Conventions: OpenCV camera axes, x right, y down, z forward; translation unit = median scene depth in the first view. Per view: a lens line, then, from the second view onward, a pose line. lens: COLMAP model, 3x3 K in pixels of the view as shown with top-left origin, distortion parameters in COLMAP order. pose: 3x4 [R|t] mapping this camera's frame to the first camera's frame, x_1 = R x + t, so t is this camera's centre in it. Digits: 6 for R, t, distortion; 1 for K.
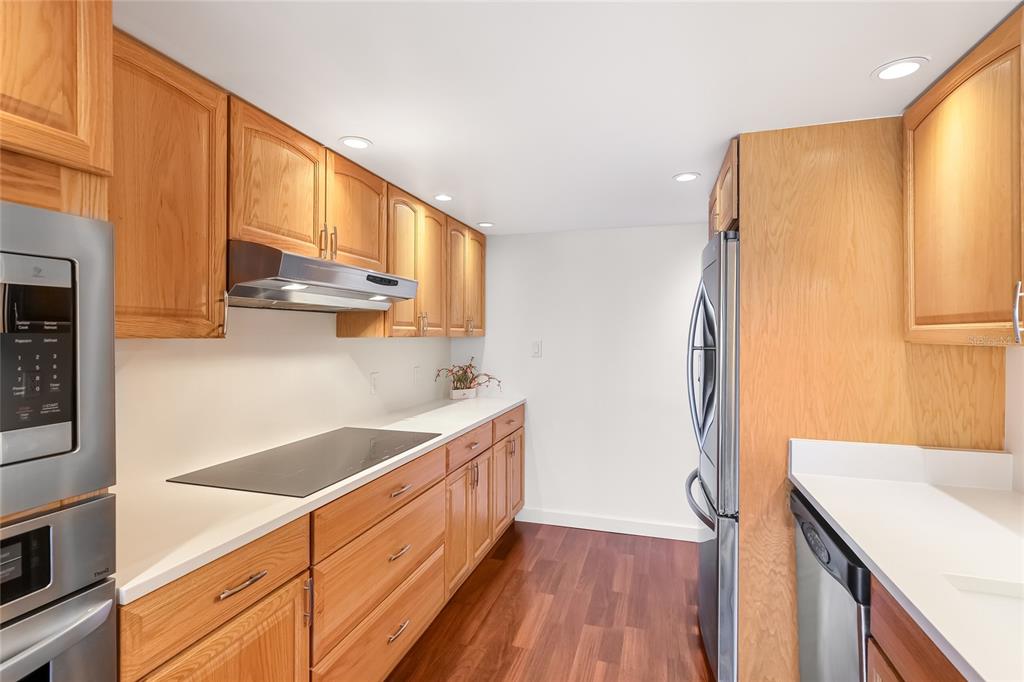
lens RADIAL K [[494.9, 0, 507.9], [0, 494.9, 332.8], [0, 0, 1]] dist [0.001619, 0.000038]
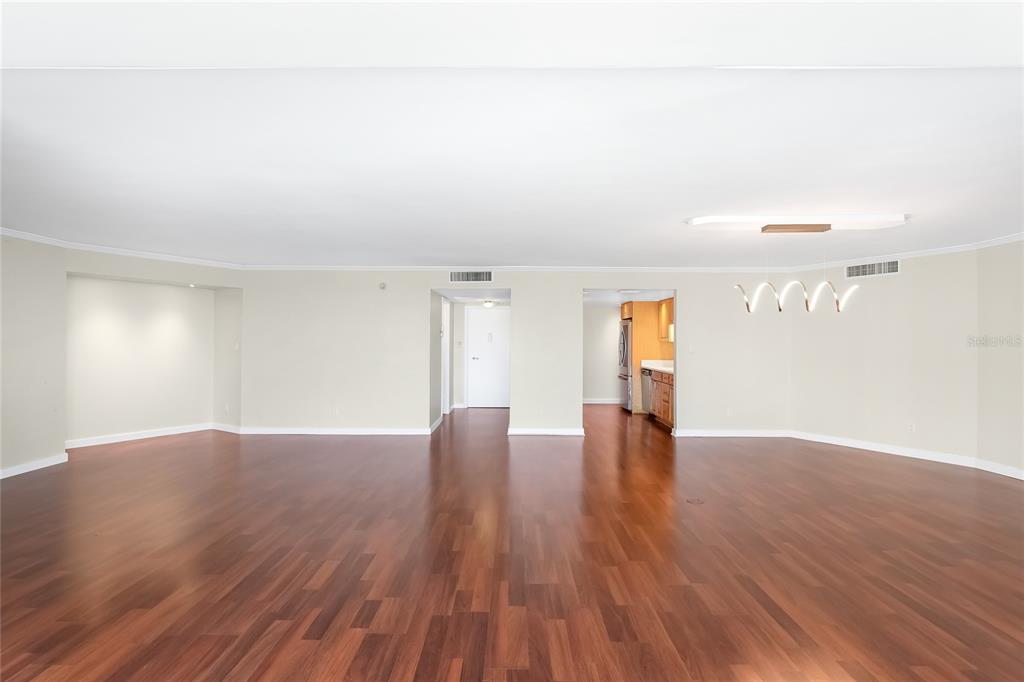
lens RADIAL K [[546.0, 0, 508.0], [0, 546.0, 341.3], [0, 0, 1]] dist [0.000979, 0.000182]
pose [[0.954605, 0.005921, 0.297815, -2.376637], [-0.006717, 0.999976, 0.001649, 0.015808], [-0.297798, -0.003574, 0.954622, -3.903248]]
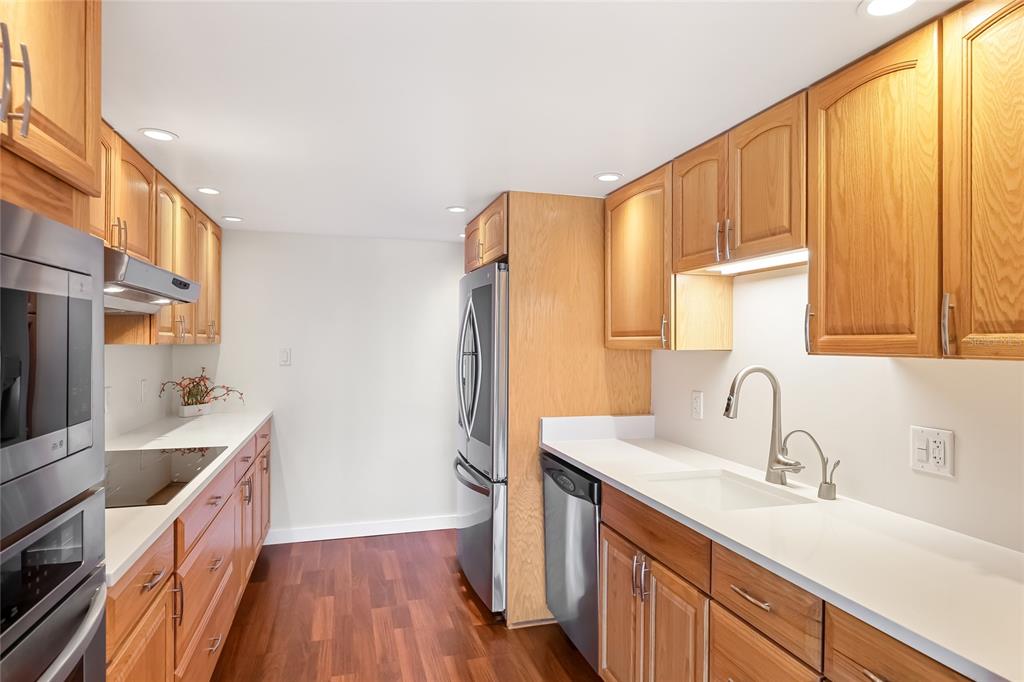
lens RADIAL K [[582.8, 0, 512.0], [0, 582.8, 341.0], [0, 0, 1]] dist [-0.000356, 0.000444]
pose [[0.831267, 0.003943, 0.555859, -0.377771], [-0.005437, 0.999985, 0.001038, -0.002506], [-0.555846, -0.003885, 0.831276, -0.288282]]
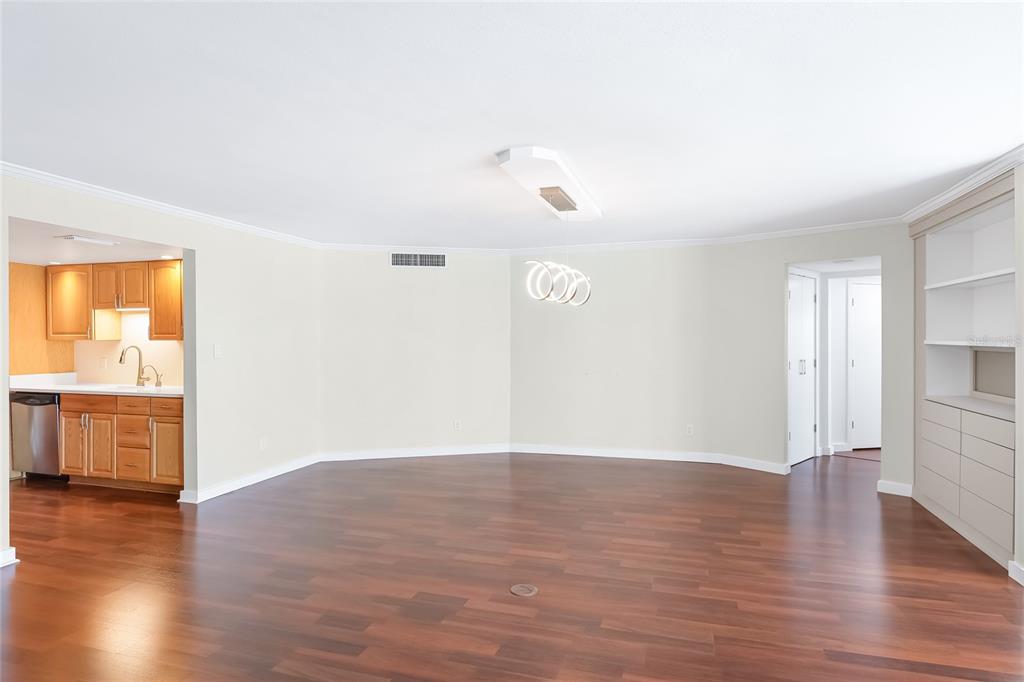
lens RADIAL K [[560.1, 0, 536.7], [0, 560.1, 341.4], [0, 0, 1]] dist [0.001791, 0.001136]
pose [[-0.038973, -0.007996, 0.999208, -2.459222], [-0.001146, 0.999968, 0.007957, -0.003121], [-0.999240, -0.000835, -0.038981, -1.672683]]
